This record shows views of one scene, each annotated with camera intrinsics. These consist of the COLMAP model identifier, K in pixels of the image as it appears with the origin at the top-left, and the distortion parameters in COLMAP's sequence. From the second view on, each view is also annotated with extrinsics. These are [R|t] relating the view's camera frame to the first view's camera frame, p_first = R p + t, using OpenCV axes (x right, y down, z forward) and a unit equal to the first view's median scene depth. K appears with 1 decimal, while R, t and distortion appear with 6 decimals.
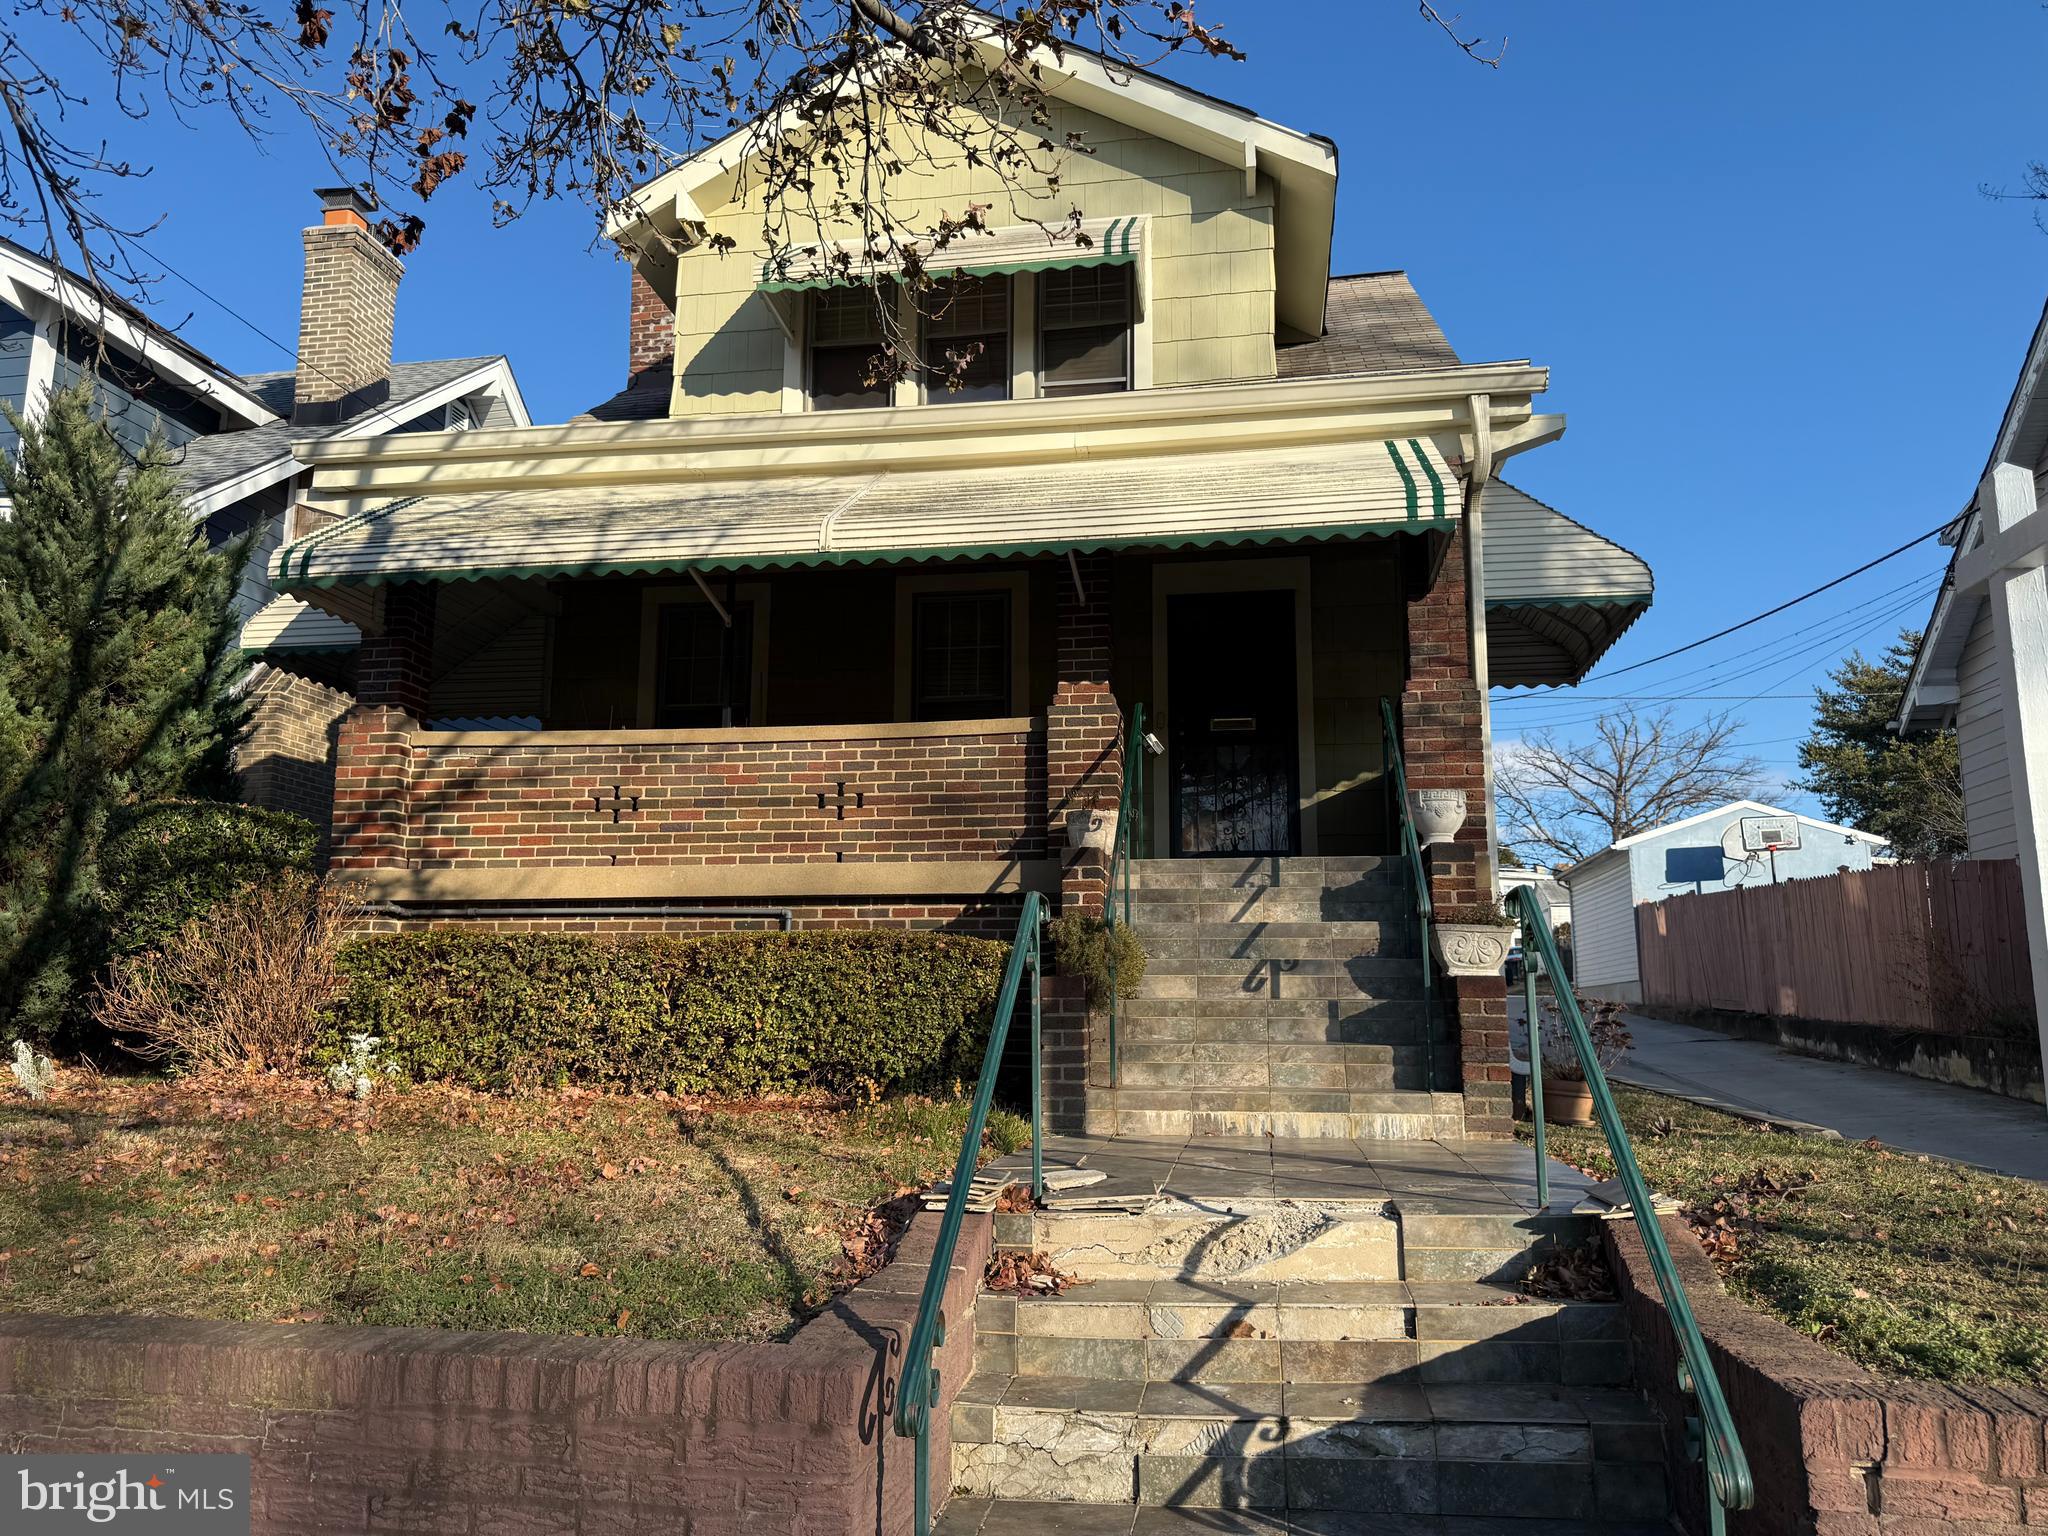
lens RADIAL K [[1465.8, 0, 1024.0], [0, 1465.8, 768.0], [0, 0, 1]] dist [0.038579, -0.004377]
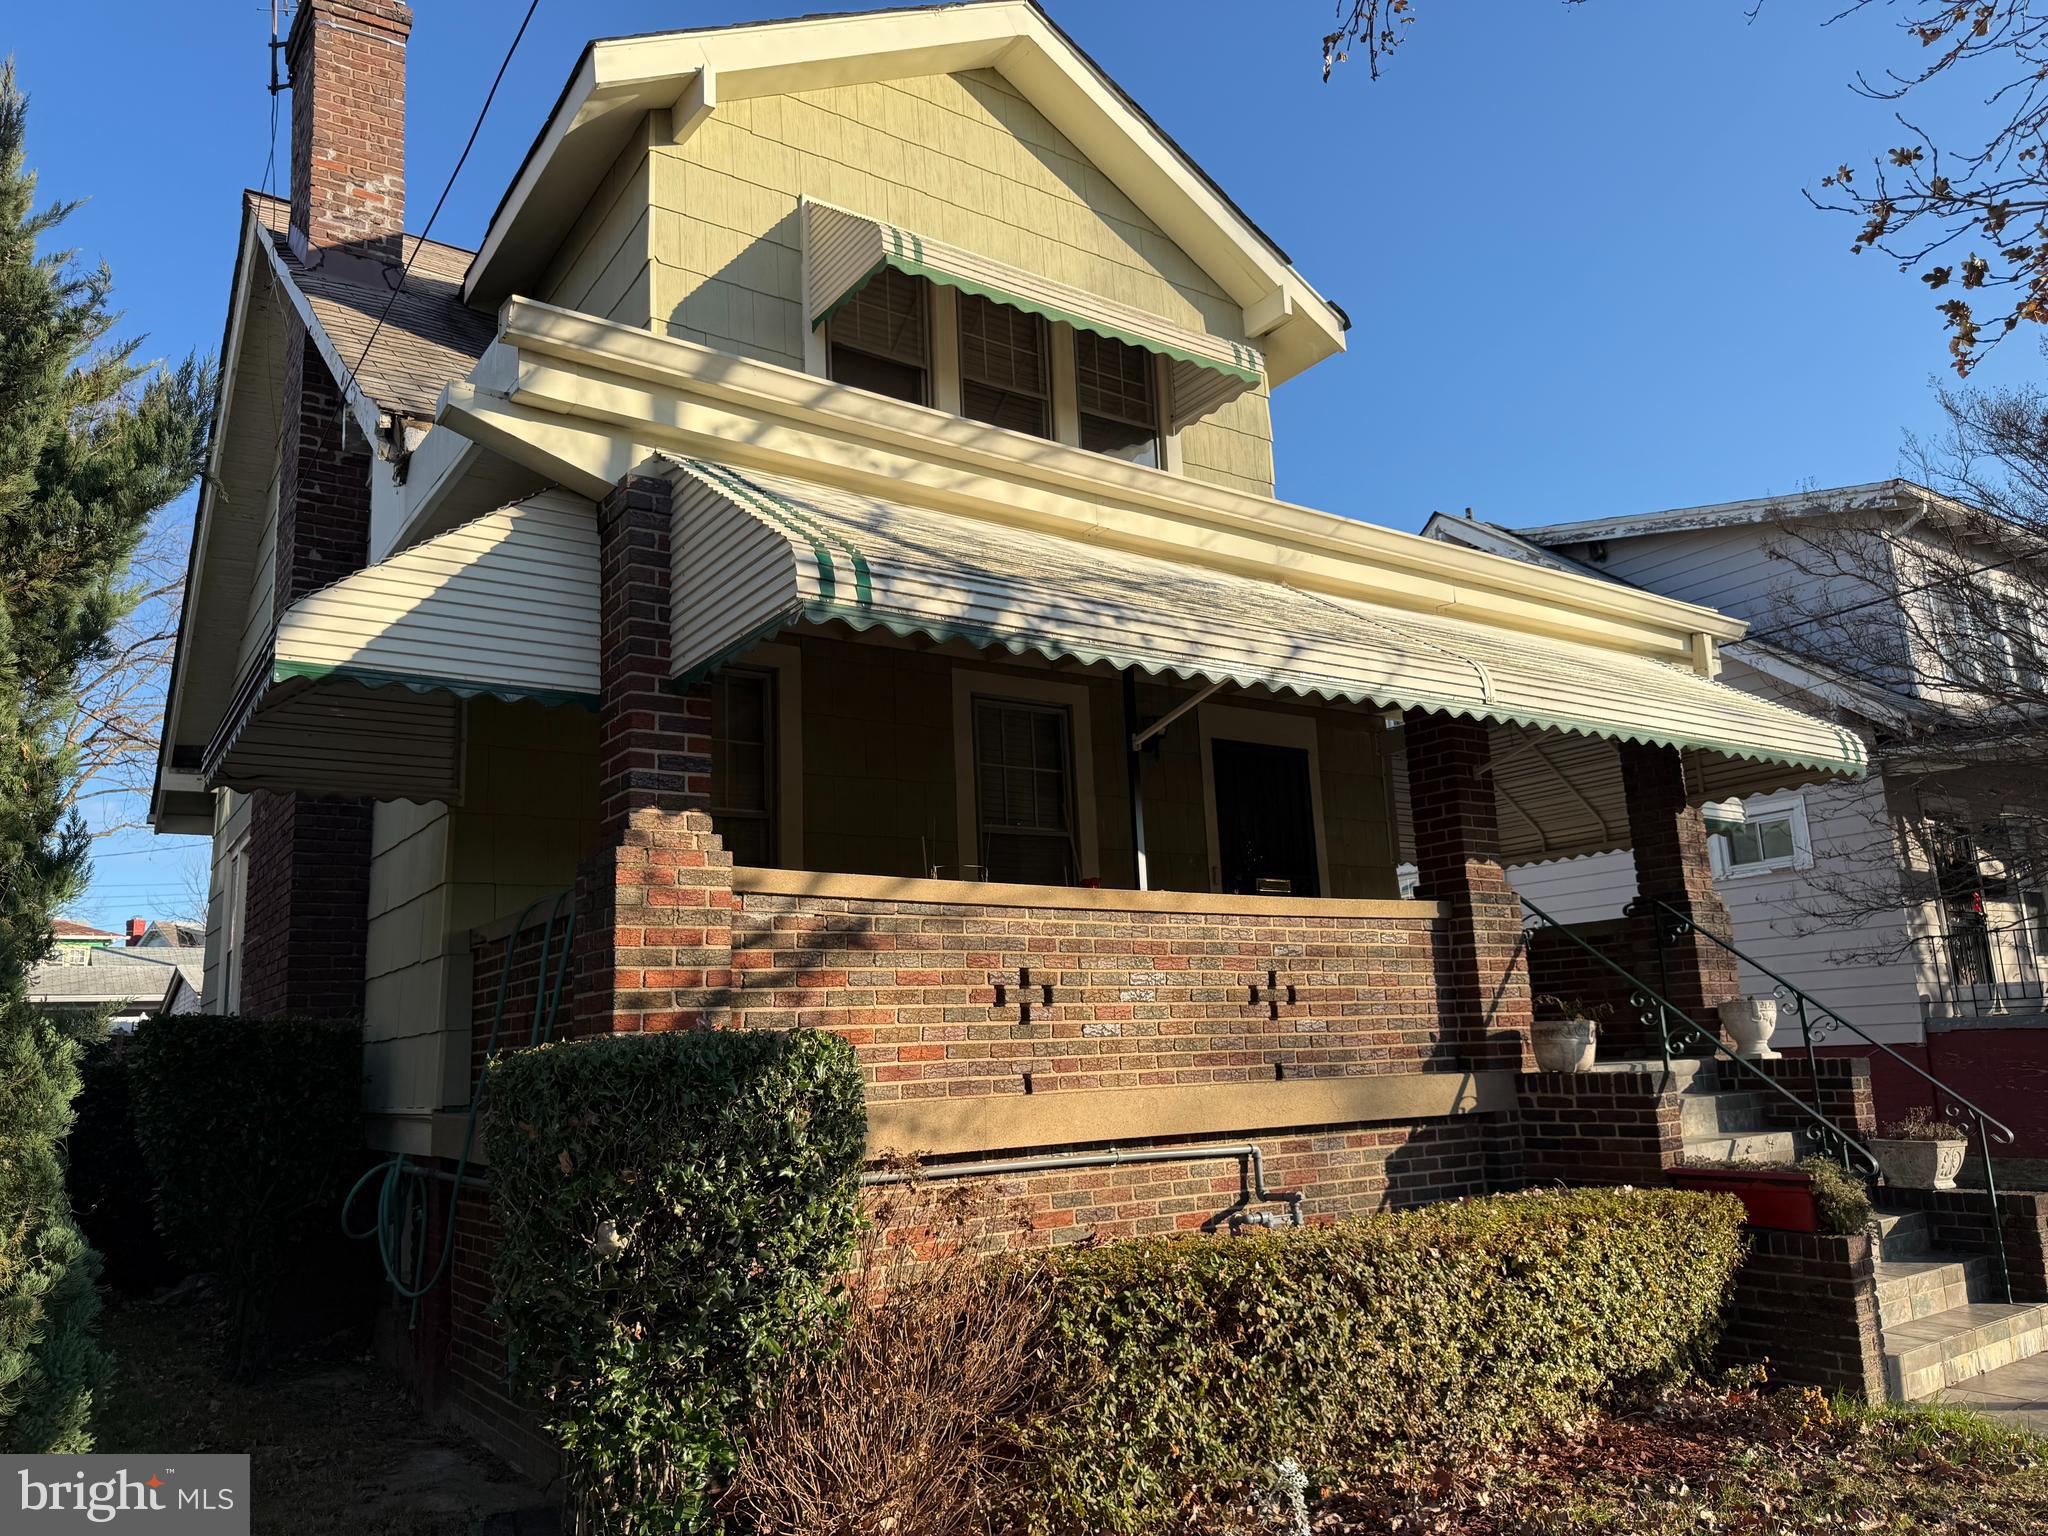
lens RADIAL K [[1465.8, 0, 1024.0], [0, 1465.8, 768.0], [0, 0, 1]] dist [0.038579, -0.004377]
pose [[0.718886, 0.104987, 0.687154, -0.739986], [-0.076173, 0.994473, -0.072251, -0.030084], [-0.690941, -0.000402, 0.722911, 0.509616]]
